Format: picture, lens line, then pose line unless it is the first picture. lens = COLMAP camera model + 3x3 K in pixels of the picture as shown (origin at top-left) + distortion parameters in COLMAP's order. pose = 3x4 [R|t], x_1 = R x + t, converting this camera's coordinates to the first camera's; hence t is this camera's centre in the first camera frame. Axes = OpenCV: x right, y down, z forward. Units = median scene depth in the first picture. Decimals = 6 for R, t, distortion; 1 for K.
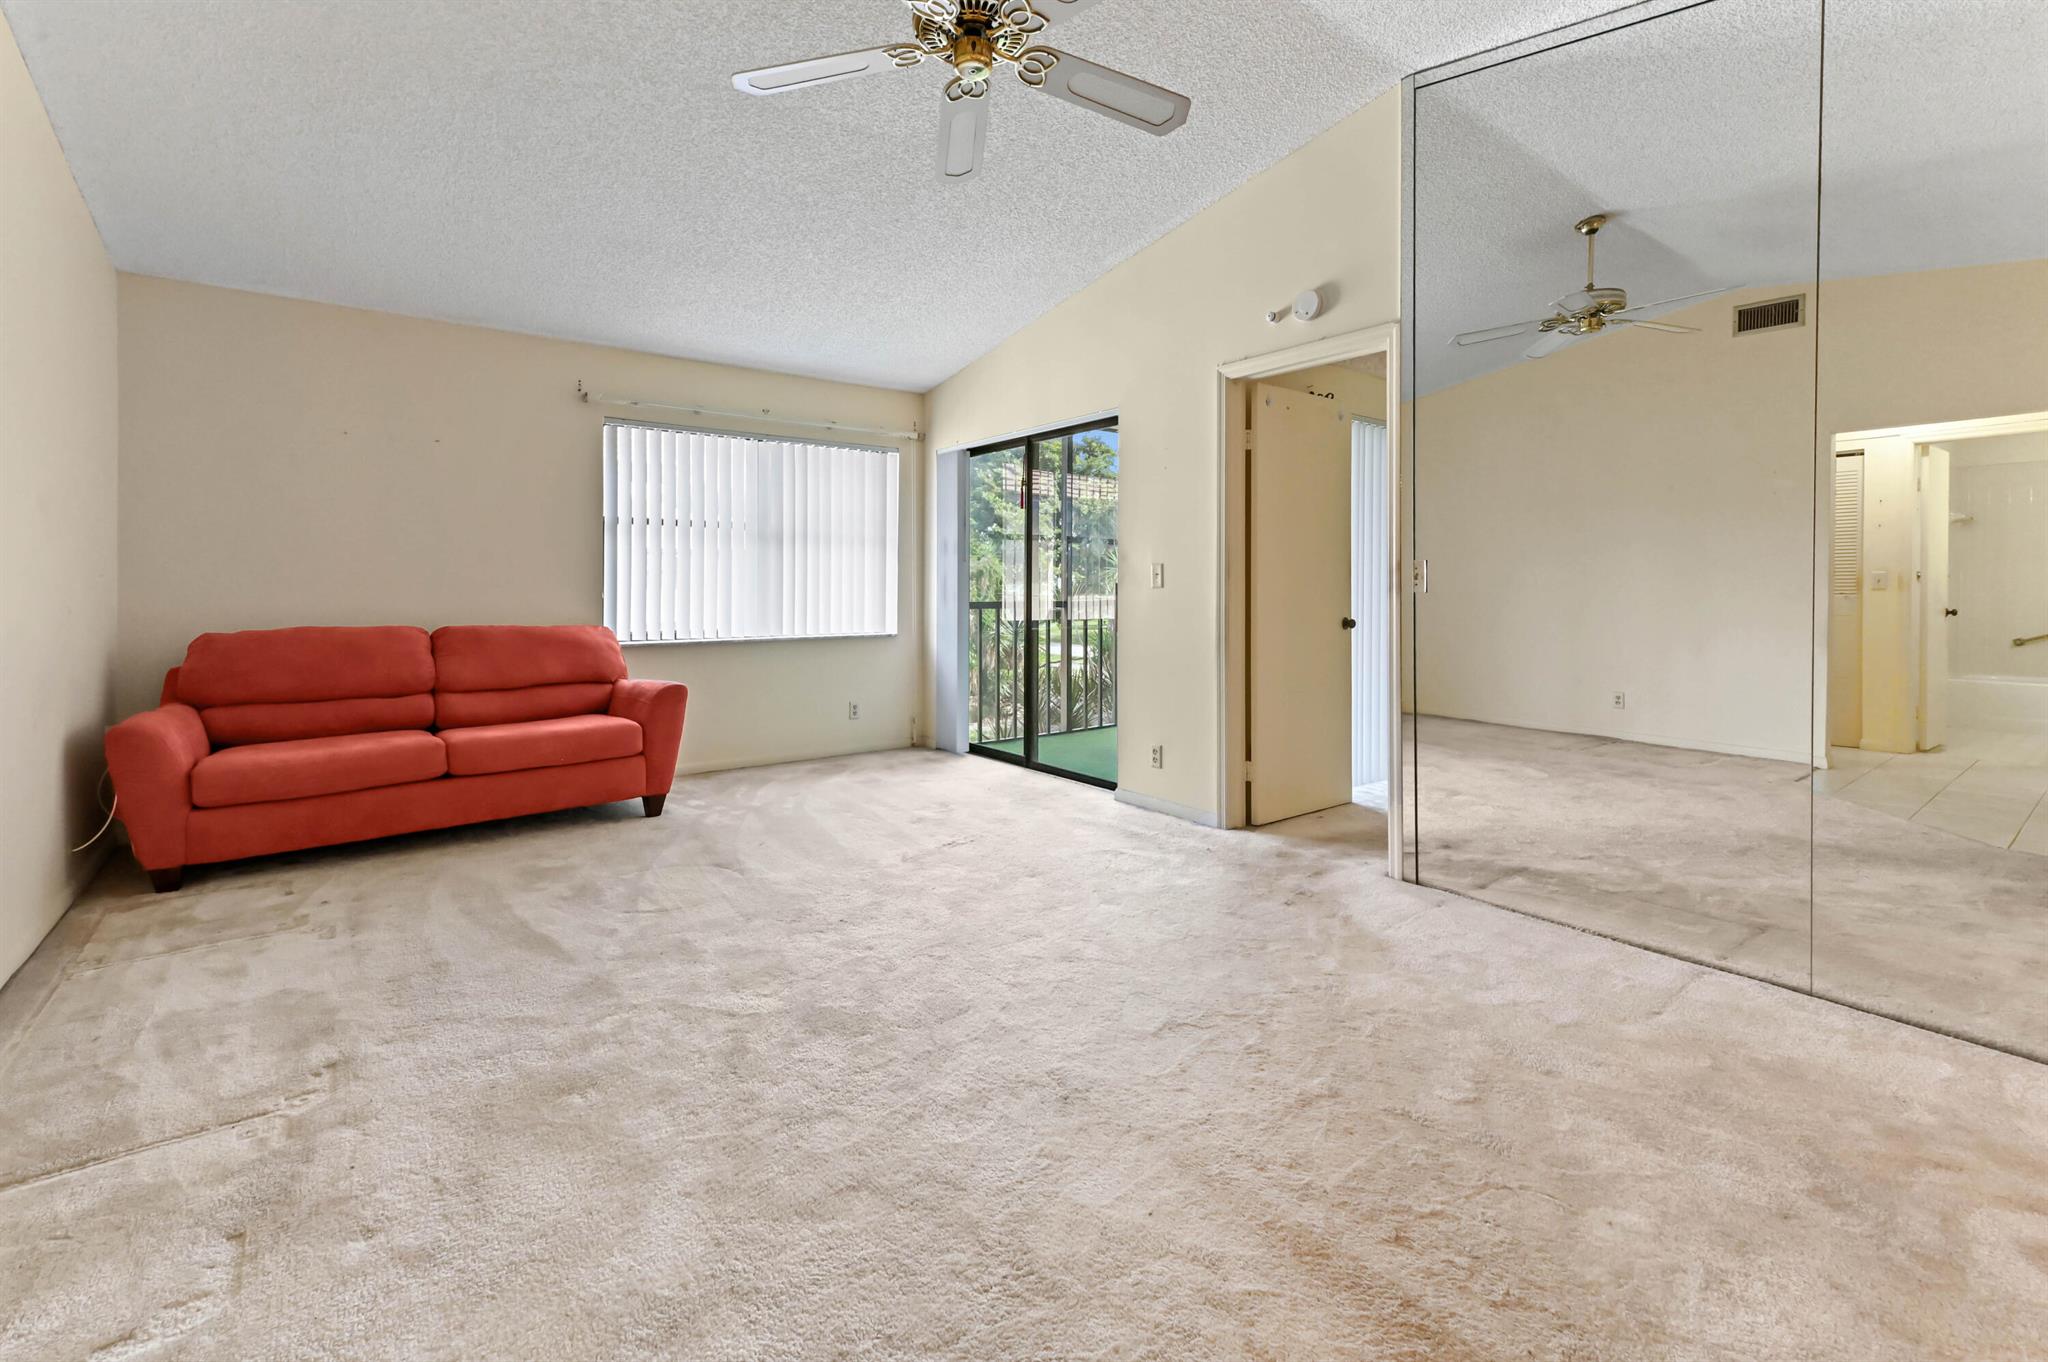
lens RADIAL K [[901.2, 0, 1013.3], [0, 901.2, 591.6], [0, 0, 1]] dist [0.013025, -0.000343]
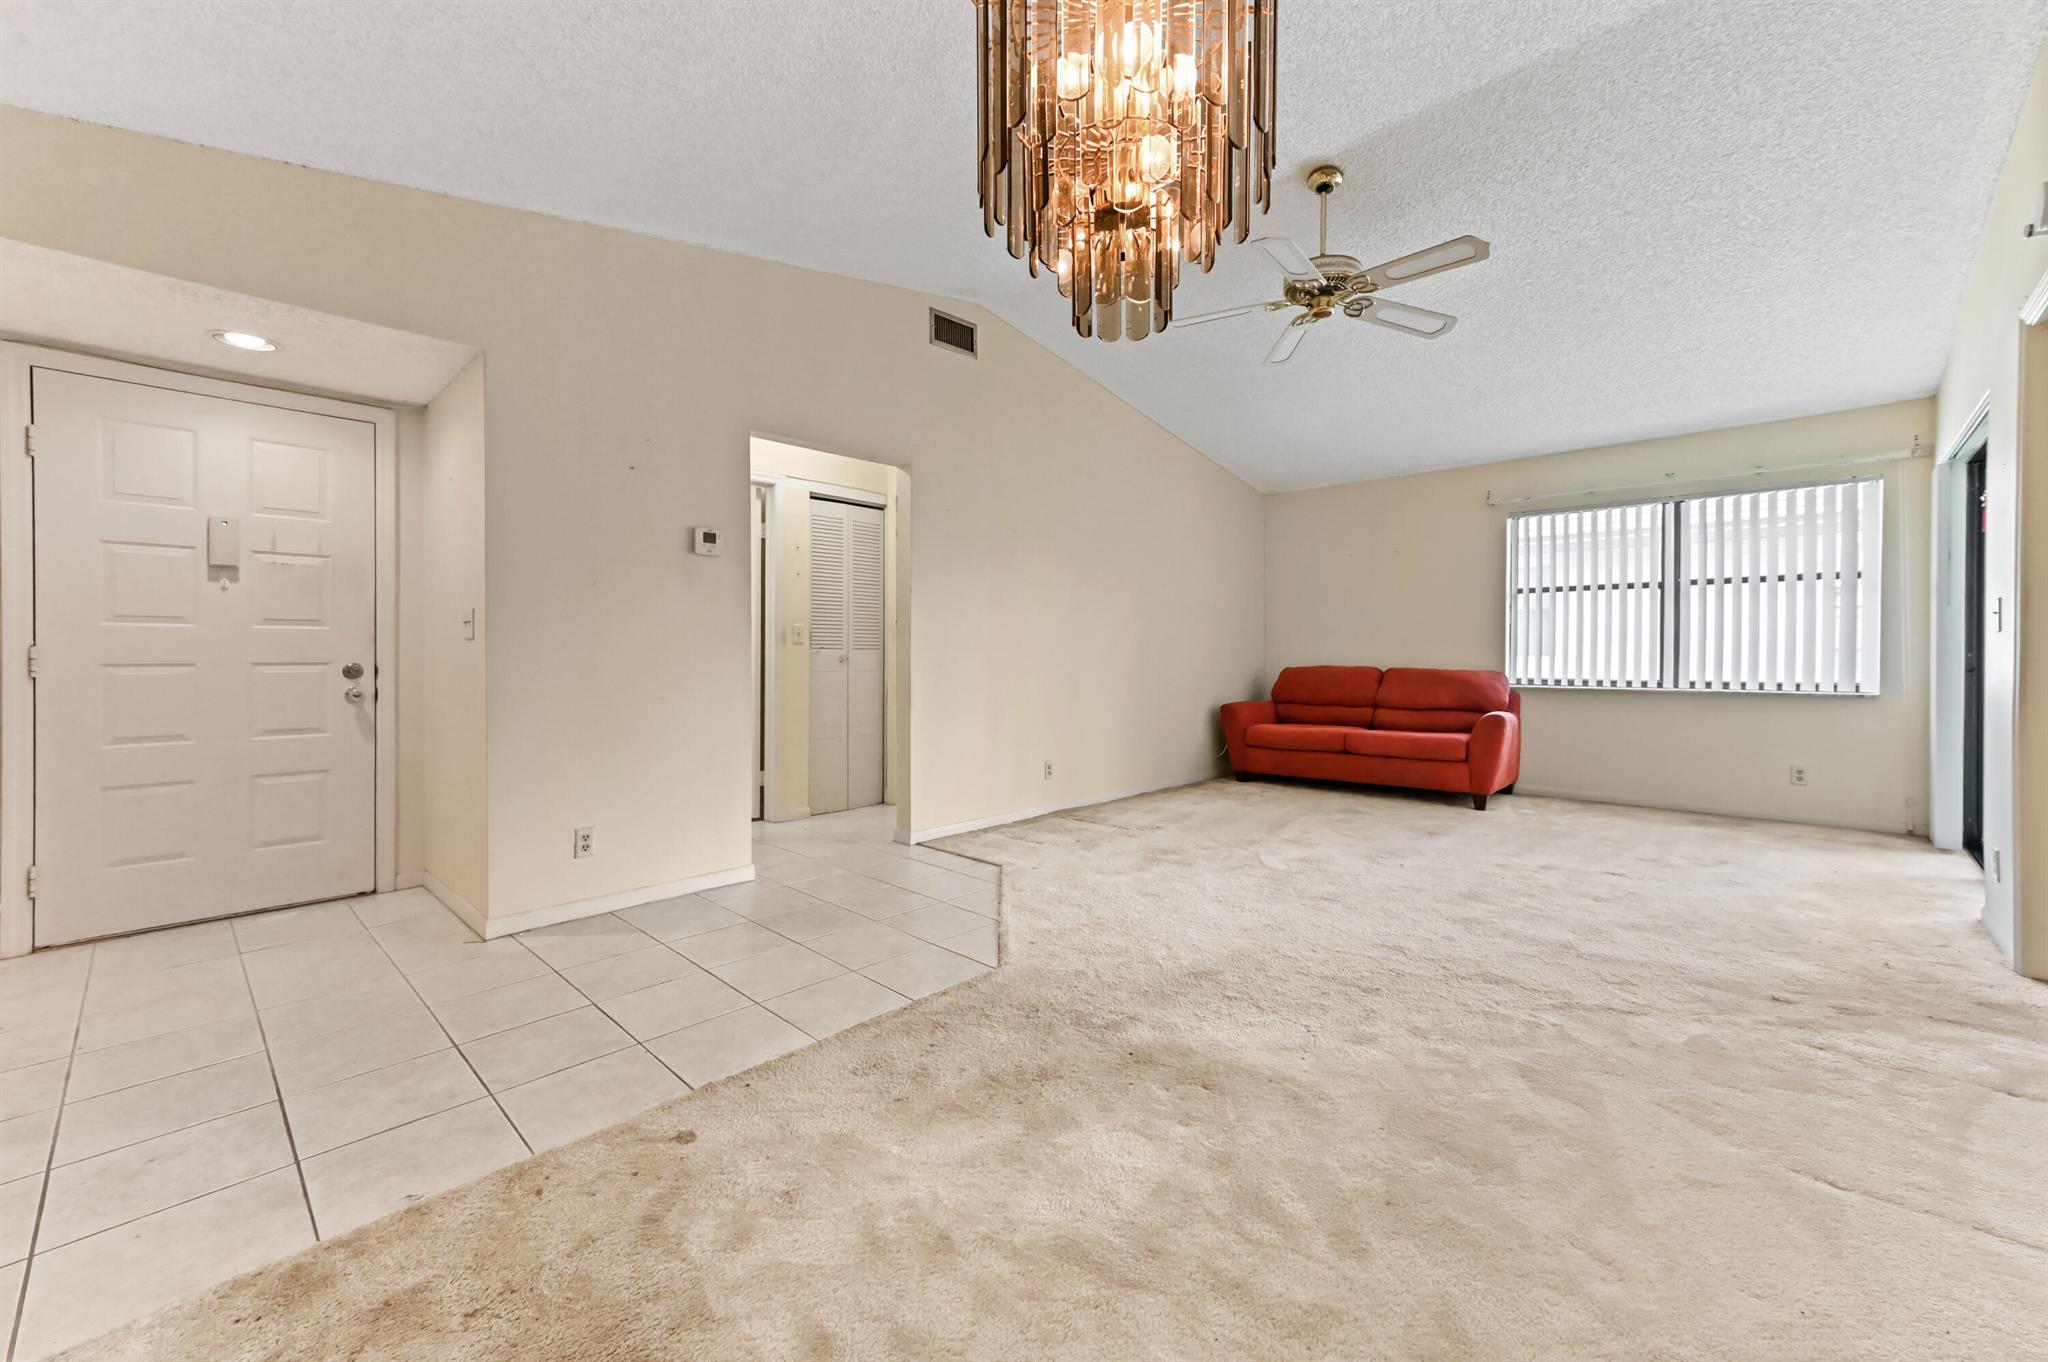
lens RADIAL K [[814.6, 0, 1037.0], [0, 814.6, 665.3], [0, 0, 1]] dist [0.013538, 0.001090]
pose [[0.175947, 0.013863, -0.984302, 0.794012], [-0.005986, 0.999897, 0.013012, 0.022580], [0.984381, 0.003602, 0.176012, 0.149582]]
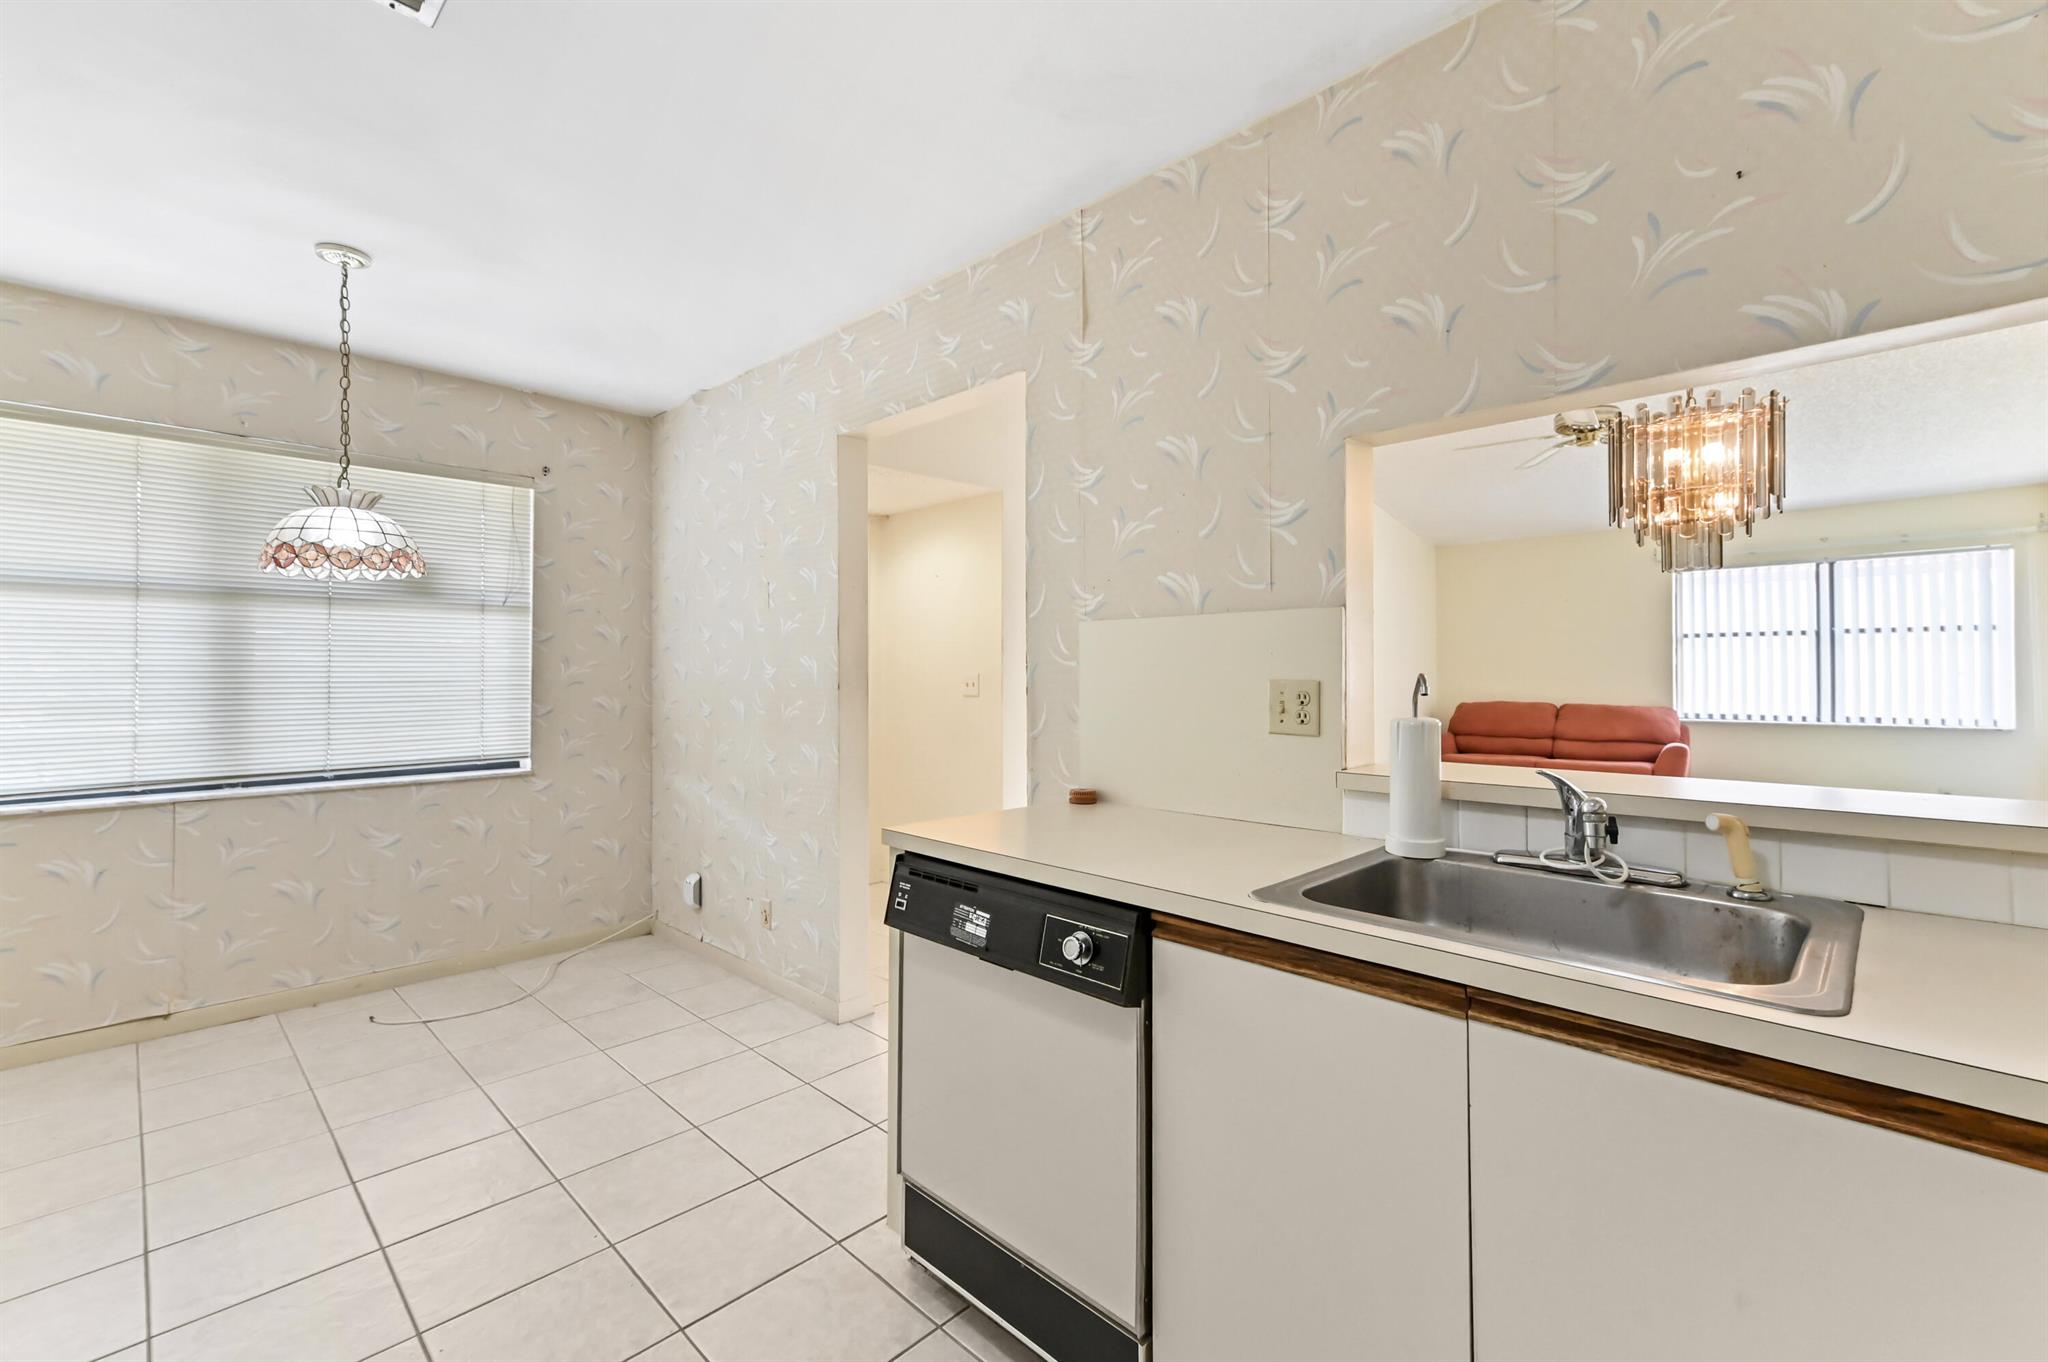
lens RADIAL K [[869.4, 0, 1024.1], [0, 869.4, 672.0], [0, 0, 1]] dist [-0.001712, 0.000503]
pose [[0.151942, -0.002491, -0.988386, 1.063481], [-0.001055, 0.999996, -0.002683, -0.021079], [0.988389, 0.001450, 0.151939, -0.380347]]
